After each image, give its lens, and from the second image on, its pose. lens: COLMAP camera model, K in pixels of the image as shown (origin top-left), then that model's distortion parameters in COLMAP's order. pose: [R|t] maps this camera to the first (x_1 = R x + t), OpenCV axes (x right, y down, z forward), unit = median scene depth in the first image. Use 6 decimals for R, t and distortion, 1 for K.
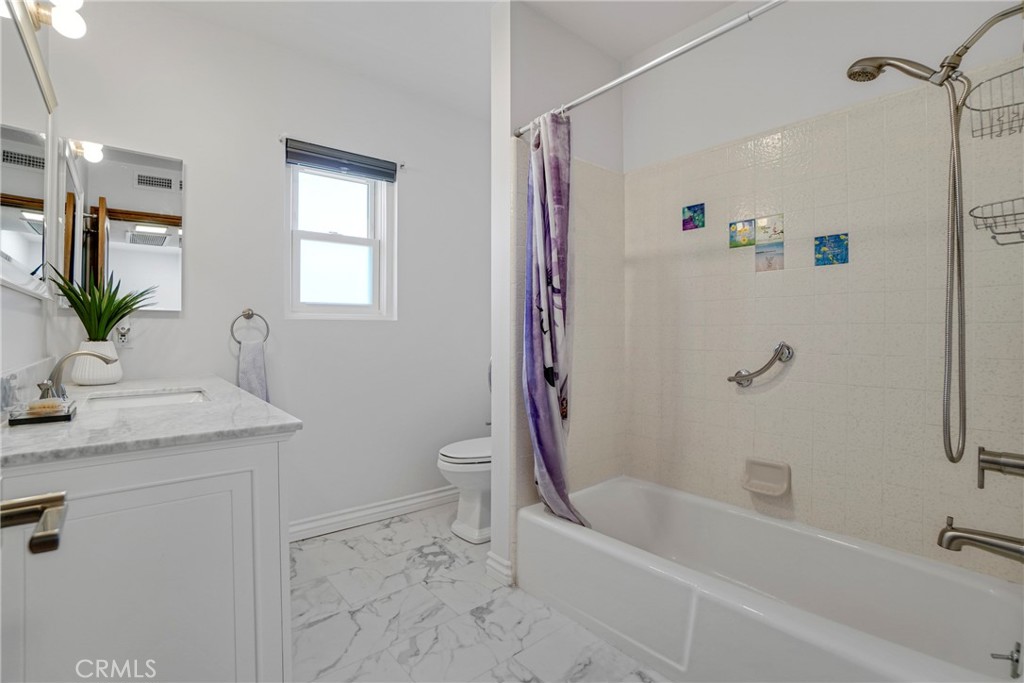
lens RADIAL K [[489.3, 0, 510.2], [0, 489.3, 336.2], [0, 0, 1]] dist [-0.056531, 0.016595]
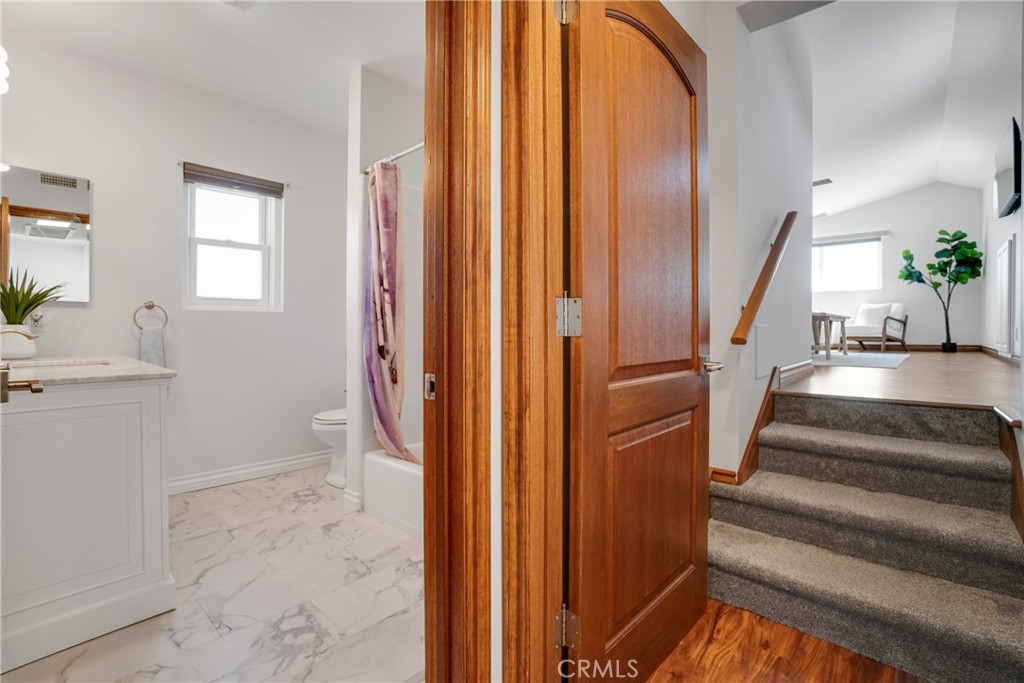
lens RADIAL K [[489.3, 0, 522.1], [0, 489.3, 337.3], [0, 0, 1]] dist [-0.056531, 0.016595]
pose [[0.989515, 0.003754, 0.144384, 0.246614], [-0.004406, 0.999981, 0.004197, 0.029134], [-0.144365, -0.004789, 0.989513, -0.374300]]
